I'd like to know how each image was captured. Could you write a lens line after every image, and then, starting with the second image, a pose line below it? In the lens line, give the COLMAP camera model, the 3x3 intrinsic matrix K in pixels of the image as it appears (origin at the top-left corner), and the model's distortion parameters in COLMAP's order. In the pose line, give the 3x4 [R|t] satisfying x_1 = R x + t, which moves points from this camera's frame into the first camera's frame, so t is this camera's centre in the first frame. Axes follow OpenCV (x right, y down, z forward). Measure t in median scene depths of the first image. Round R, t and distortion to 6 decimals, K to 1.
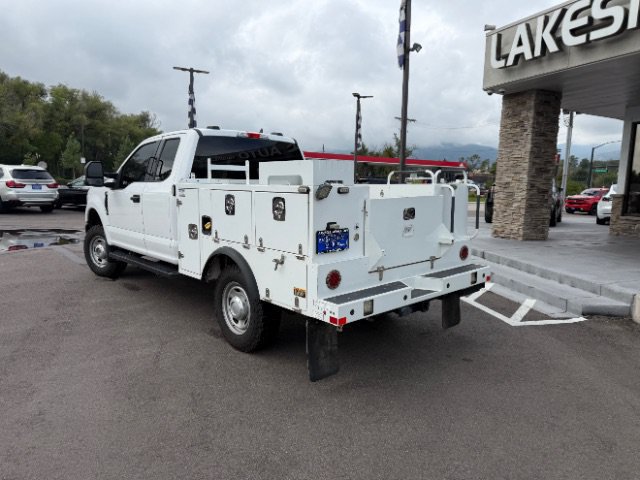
lens RADIAL K [[449.0, 0, 318.3], [0, 449.0, 238.9], [0, 0, 1]] dist [0.045221, -0.058163]
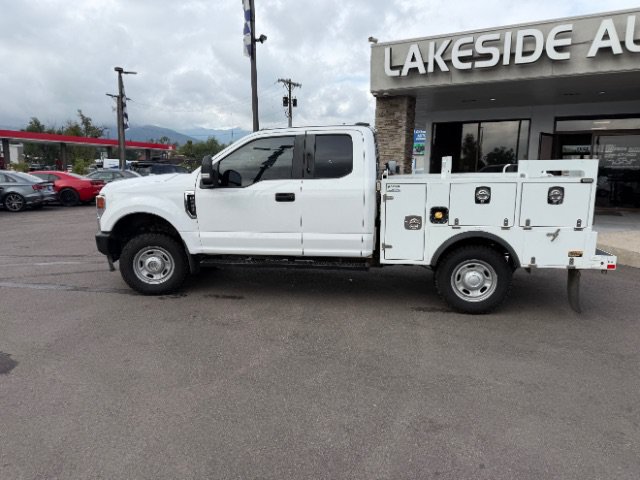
lens RADIAL K [[448.3, 0, 318.1], [0, 448.3, 240.5], [0, 0, 1]] dist [0.045678, -0.065081]
pose [[0.785762, -0.117081, 0.607347, -0.839369], [0.090835, 0.993118, 0.073930, -0.055413], [-0.611823, -0.002923, 0.790989, 0.202278]]
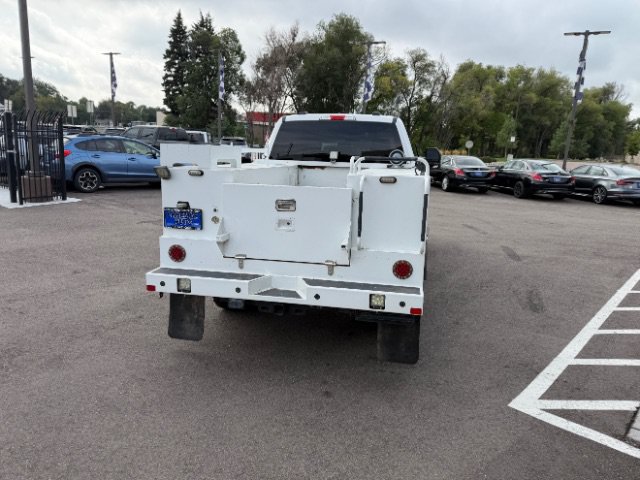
lens RADIAL K [[450.2, 0, 317.6], [0, 450.2, 239.1], [0, 0, 1]] dist [0.026409, -0.033571]
pose [[0.593550, 0.166271, -0.787434, 0.595710], [-0.129144, 0.985424, 0.110732, -0.060092], [0.794368, 0.035968, 0.606372, 0.322036]]
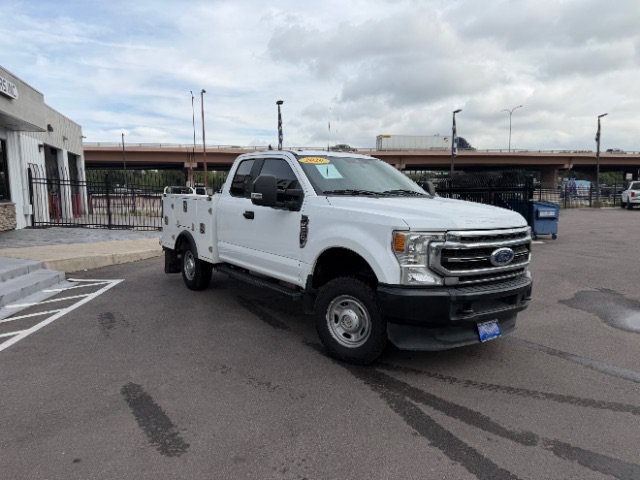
lens RADIAL K [[449.4, 0, 317.4], [0, 449.4, 241.8], [0, 0, 1]] dist [0.042809, -0.054919]
pose [[-0.994387, -0.033757, 0.100270, -0.339592], [-0.009136, 0.971589, 0.236497, -0.270703], [-0.105404, 0.234254, -0.966445, 2.007330]]
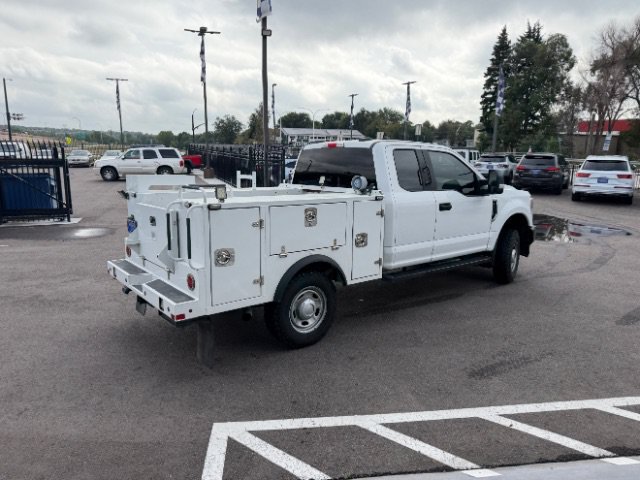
lens RADIAL K [[449.0, 0, 318.3], [0, 449.0, 238.9], [0, 0, 1]] dist [0.045221, -0.058163]
pose [[-0.066981, 0.163299, -0.984300, 0.837961], [-0.134056, 0.976098, 0.171061, -0.168612], [0.988707, 0.143409, -0.043489, 0.928284]]
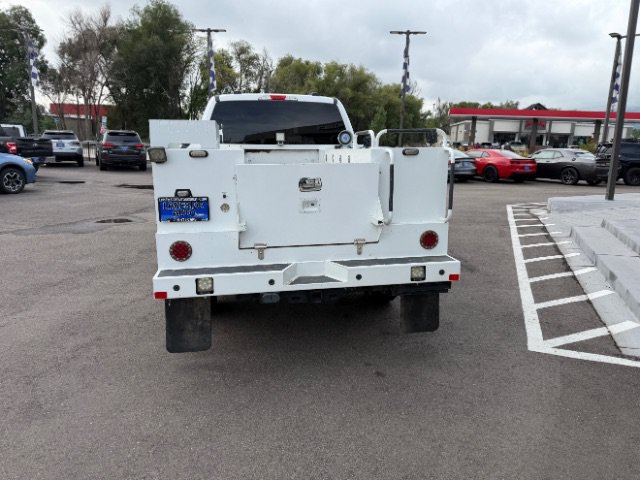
lens RADIAL K [[450.2, 0, 317.6], [0, 450.2, 239.1], [0, 0, 1]] dist [0.026409, -0.033571]
pose [[0.846873, 0.099545, -0.522395, 0.409262], [-0.061791, 0.994090, 0.089257, -0.018993], [0.528193, -0.043310, 0.848019, 0.191396]]
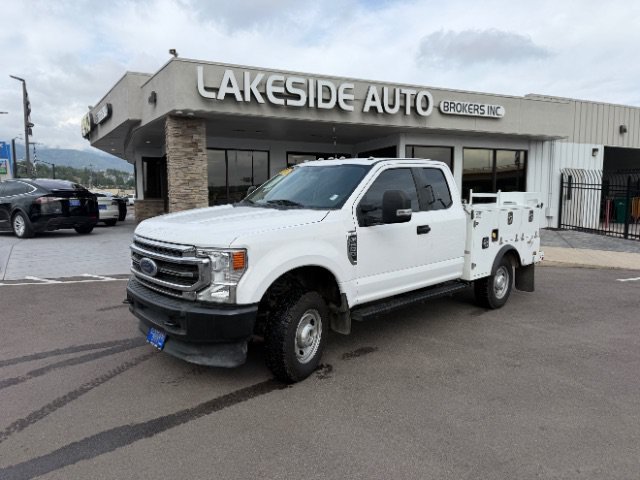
lens RADIAL K [[449.0, 0, 318.3], [0, 449.0, 238.9], [0, 0, 1]] dist [0.045221, -0.058163]
pose [[-0.011487, -0.127862, 0.991725, -1.194041], [0.120517, 0.984384, 0.128311, -0.193967], [-0.992645, 0.120993, 0.004102, 1.102873]]
